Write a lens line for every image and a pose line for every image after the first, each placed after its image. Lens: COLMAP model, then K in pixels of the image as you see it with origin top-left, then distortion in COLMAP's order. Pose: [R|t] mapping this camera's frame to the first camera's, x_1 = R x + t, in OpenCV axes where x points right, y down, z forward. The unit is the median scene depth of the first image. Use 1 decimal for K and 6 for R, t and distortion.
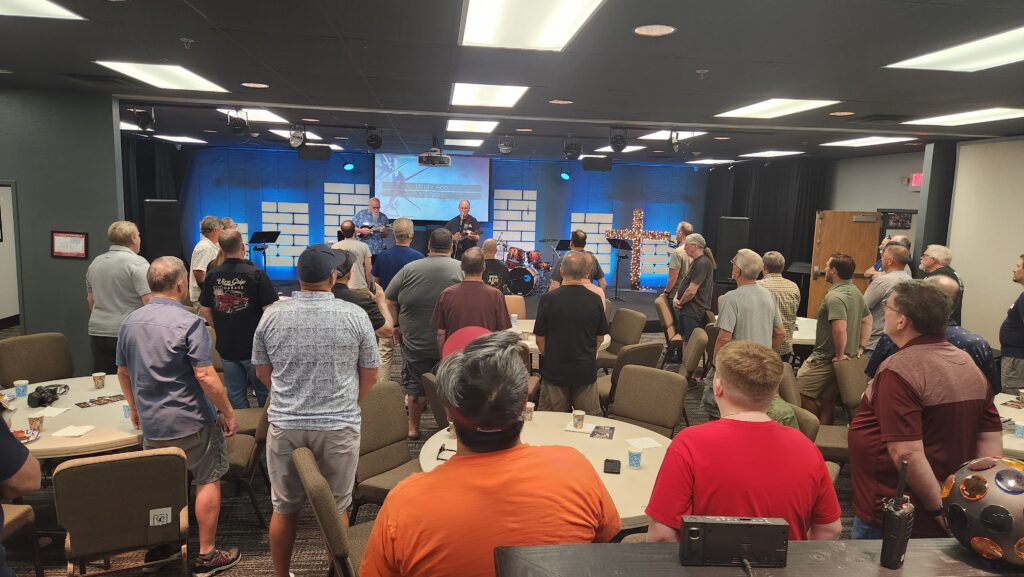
lens RADIAL K [[680.3, 0, 515.4], [0, 680.3, 320.4], [0, 0, 1]] dist [0.059275, -0.000798]
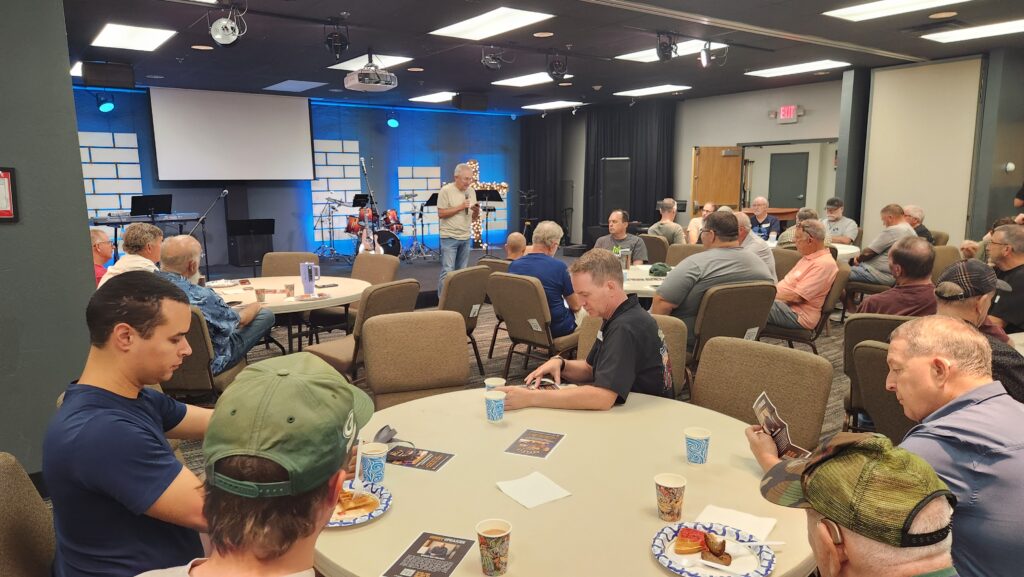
lens RADIAL K [[679.6, 0, 507.9], [0, 679.6, 302.6], [0, 0, 1]] dist [0.080302, -0.078530]
pose [[0.858236, -0.133271, 0.495650, -0.268447], [0.130933, 0.990598, 0.039637, -0.003305], [-0.496273, 0.030879, 0.867617, 0.196009]]
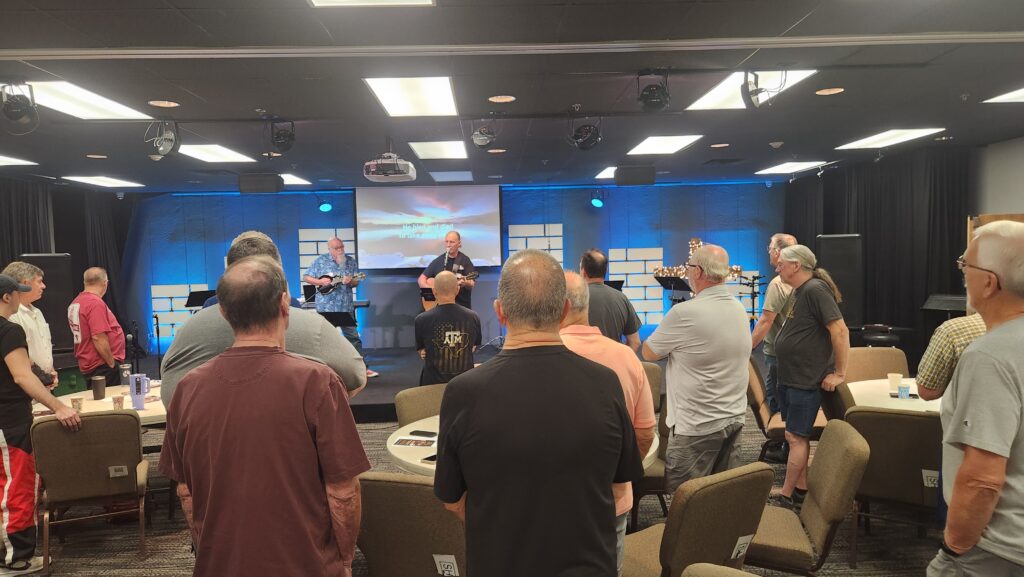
lens RADIAL K [[679.6, 0, 507.9], [0, 679.6, 302.6], [0, 0, 1]] dist [0.080302, -0.078530]
pose [[0.994418, -0.049437, -0.093210, 0.039772], [0.038610, 0.992664, -0.114578, -0.012308], [0.098190, 0.110340, 0.989032, 0.235376]]
